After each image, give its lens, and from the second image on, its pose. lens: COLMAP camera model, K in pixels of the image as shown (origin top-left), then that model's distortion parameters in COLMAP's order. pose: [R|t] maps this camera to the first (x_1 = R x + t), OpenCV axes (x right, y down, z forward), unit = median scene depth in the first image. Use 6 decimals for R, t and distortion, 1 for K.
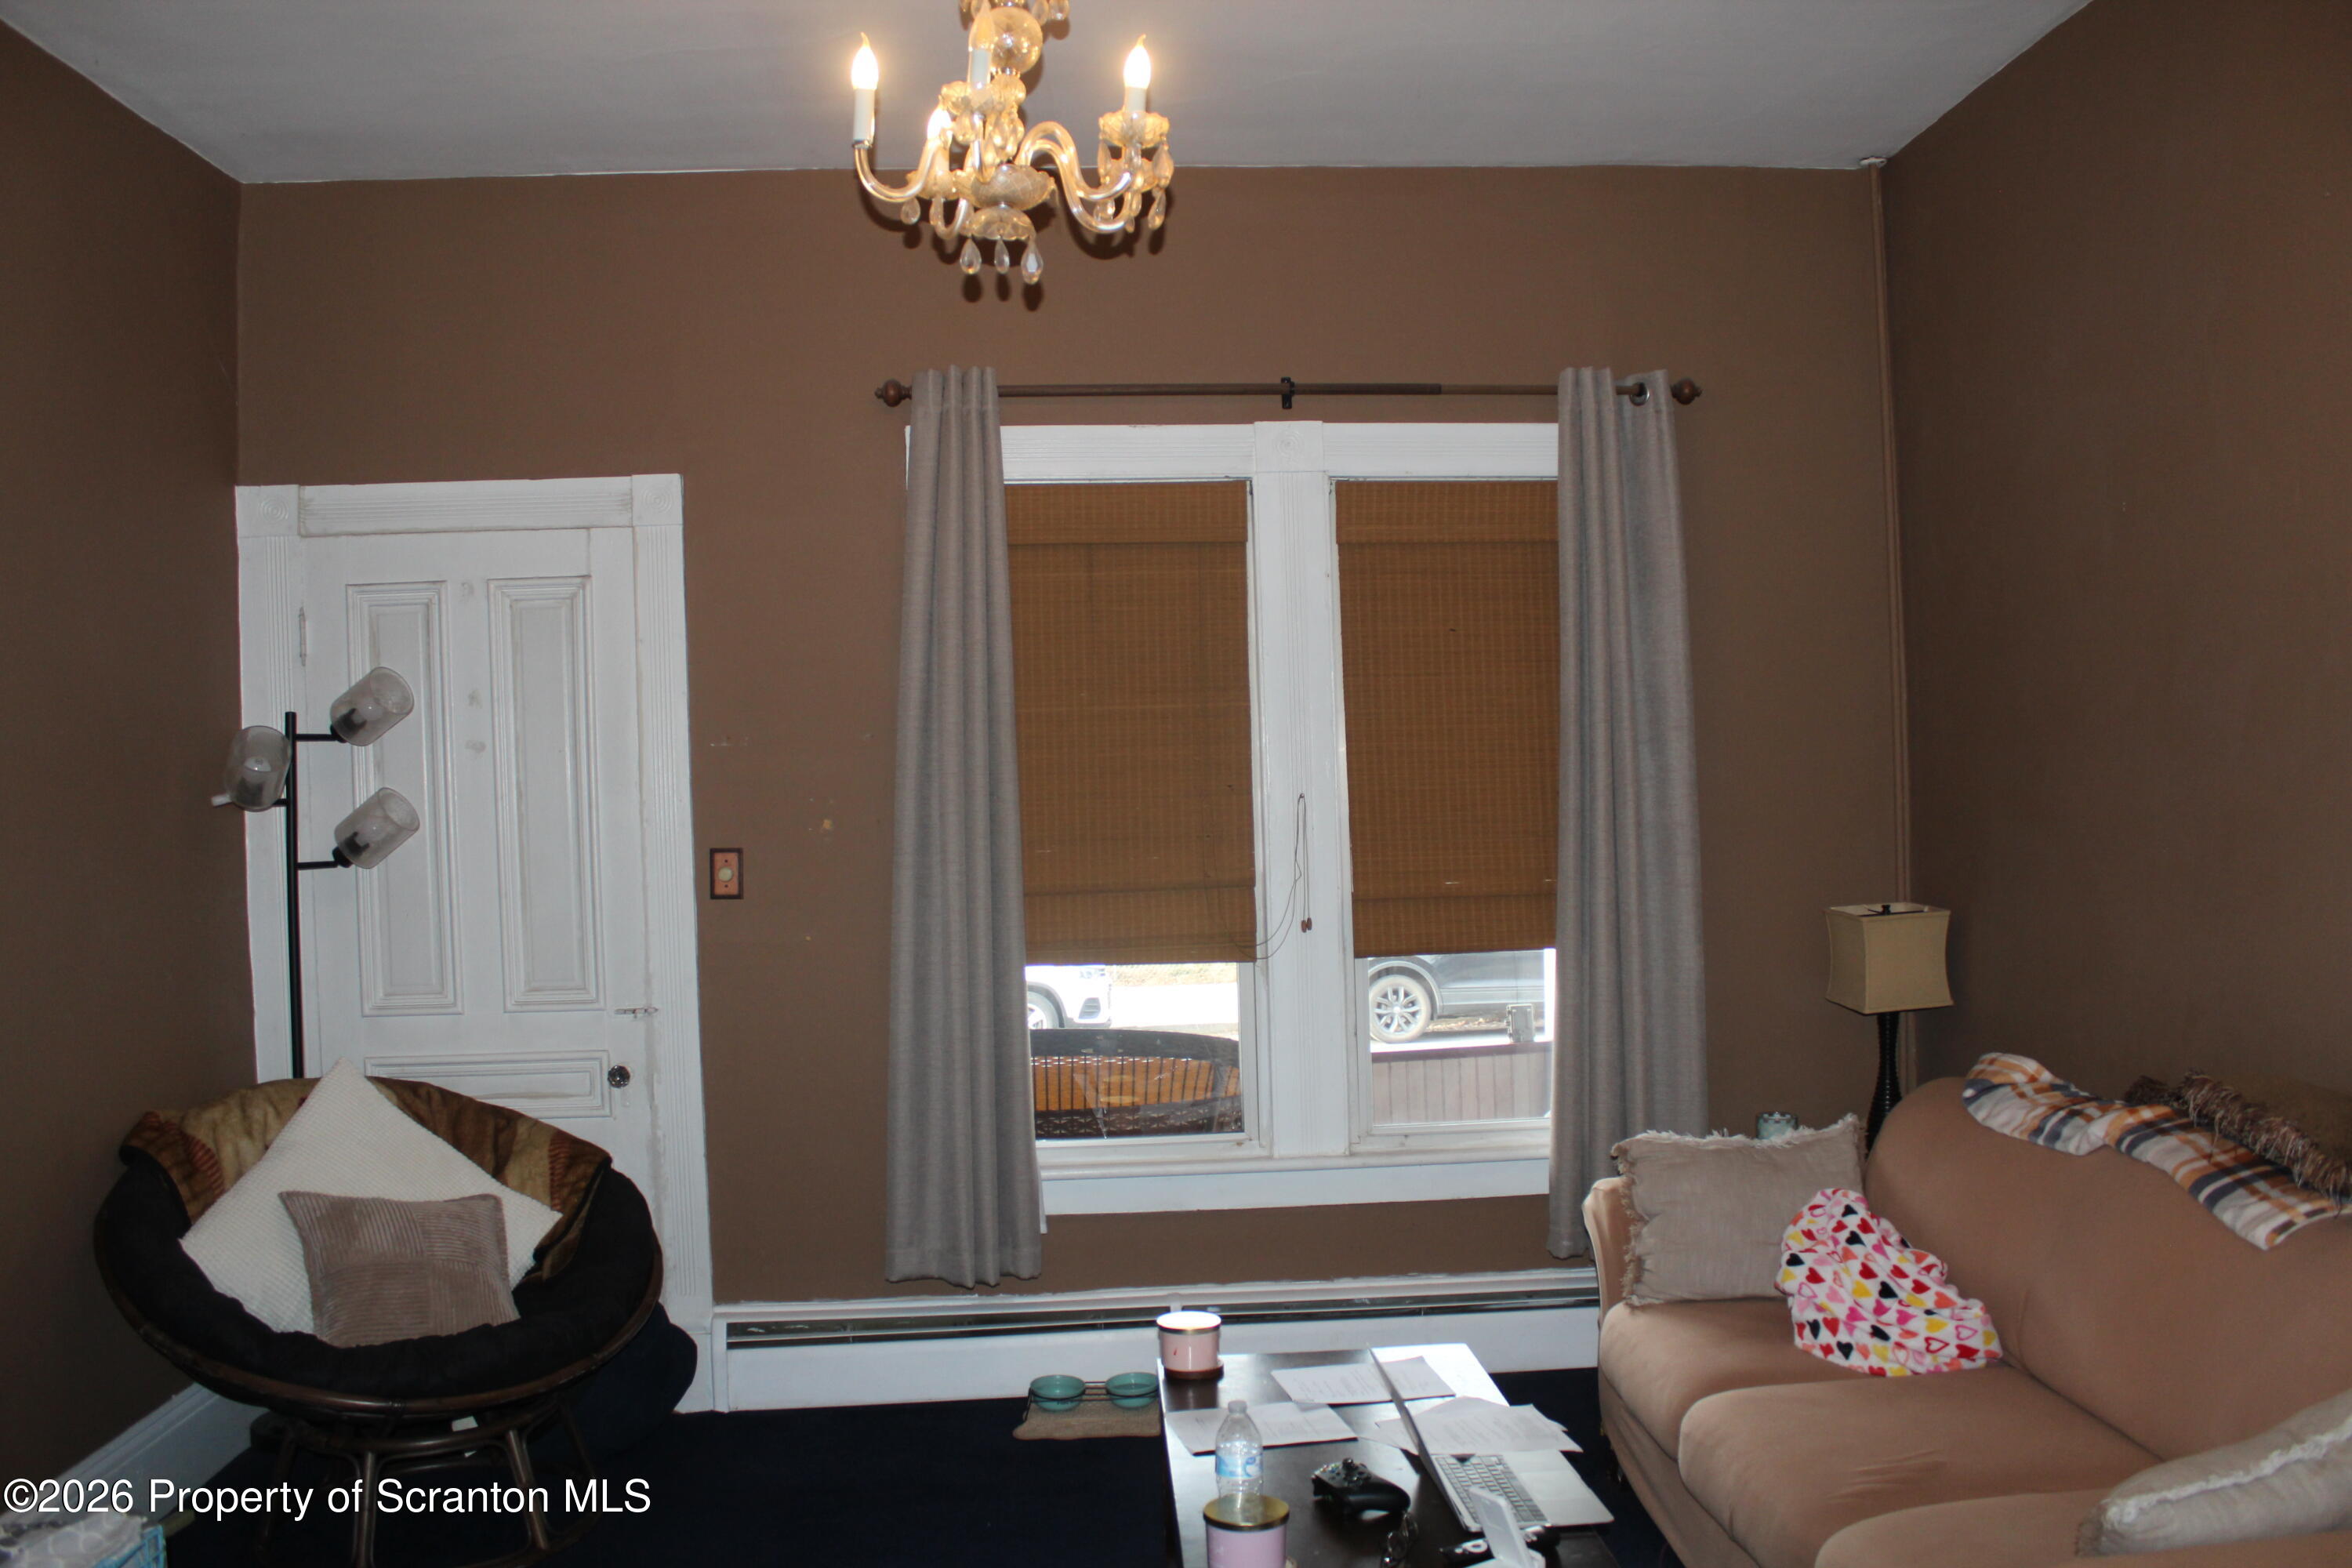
lens RADIAL K [[1957.2, 0, 1187.4], [0, 1957.2, 778.3], [0, 0, 1]] dist [-0.146980, 0.109435]
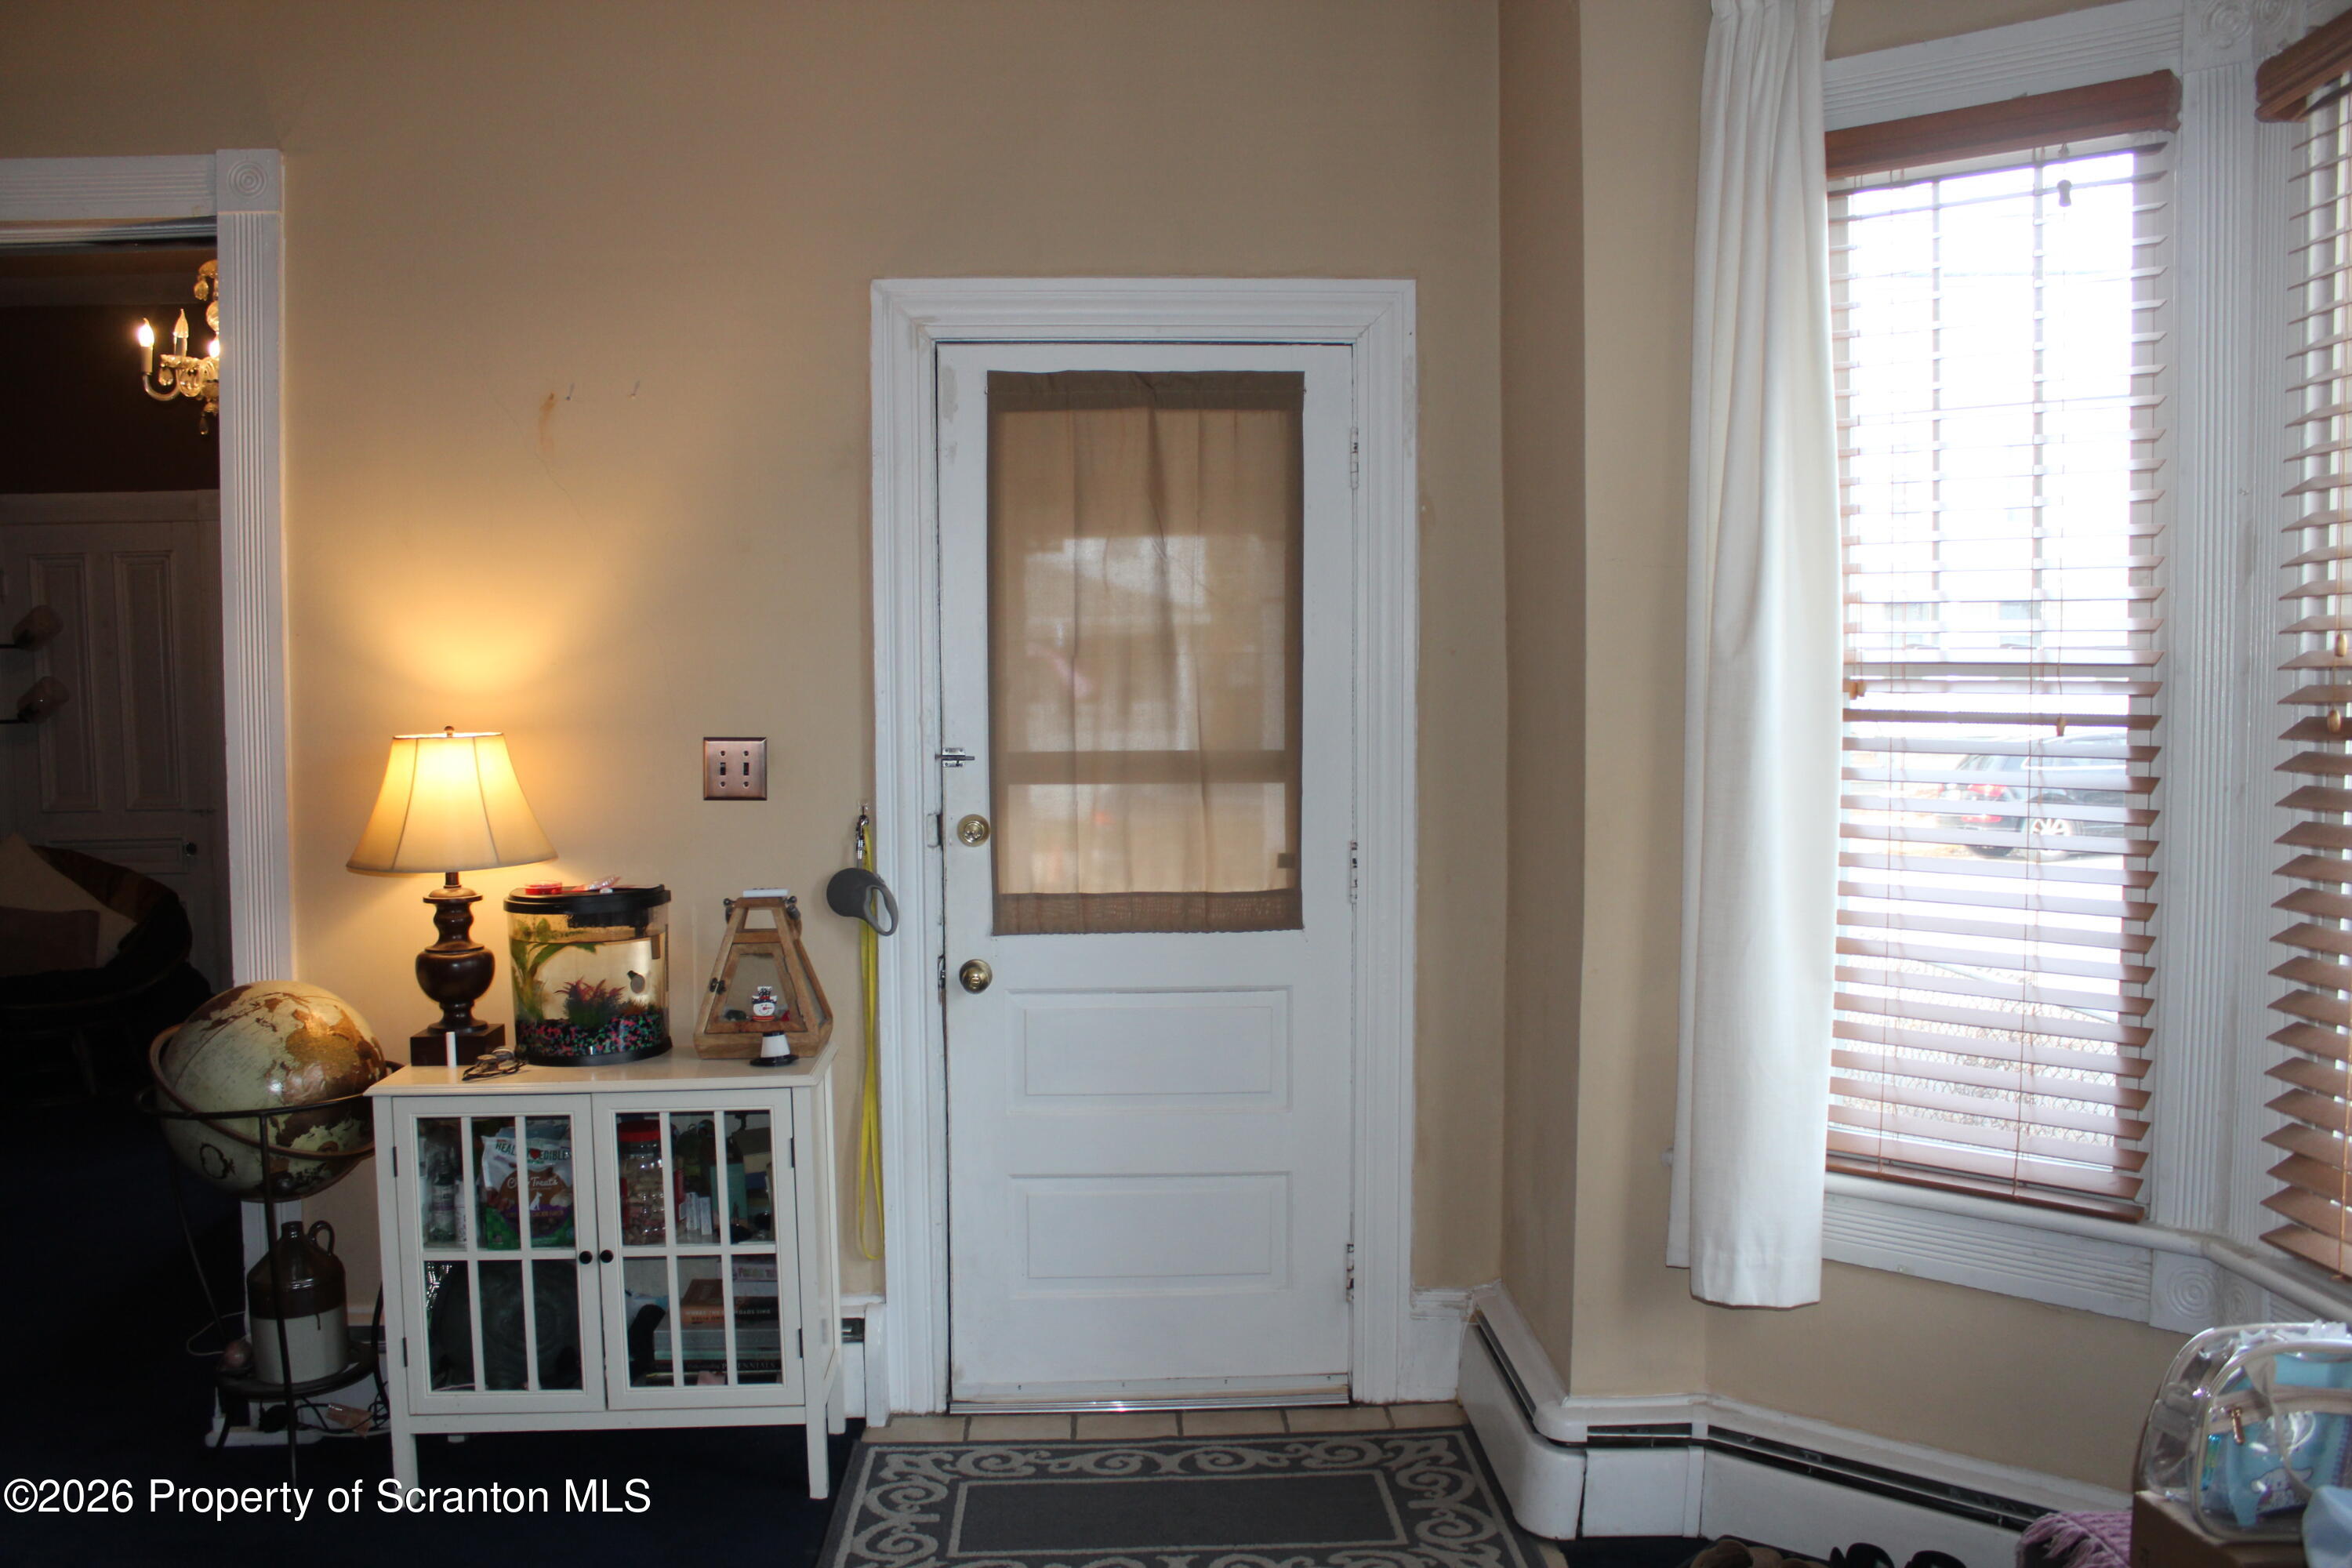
lens RADIAL K [[1957.2, 0, 1183.6], [0, 1957.2, 781.4], [0, 0, 1]] dist [-0.146980, 0.109435]
pose [[0.999669, 0.018081, -0.018323, 0.634266], [-0.017034, 0.998298, 0.055768, -0.012320], [0.019300, -0.055438, 0.998276, -0.664937]]
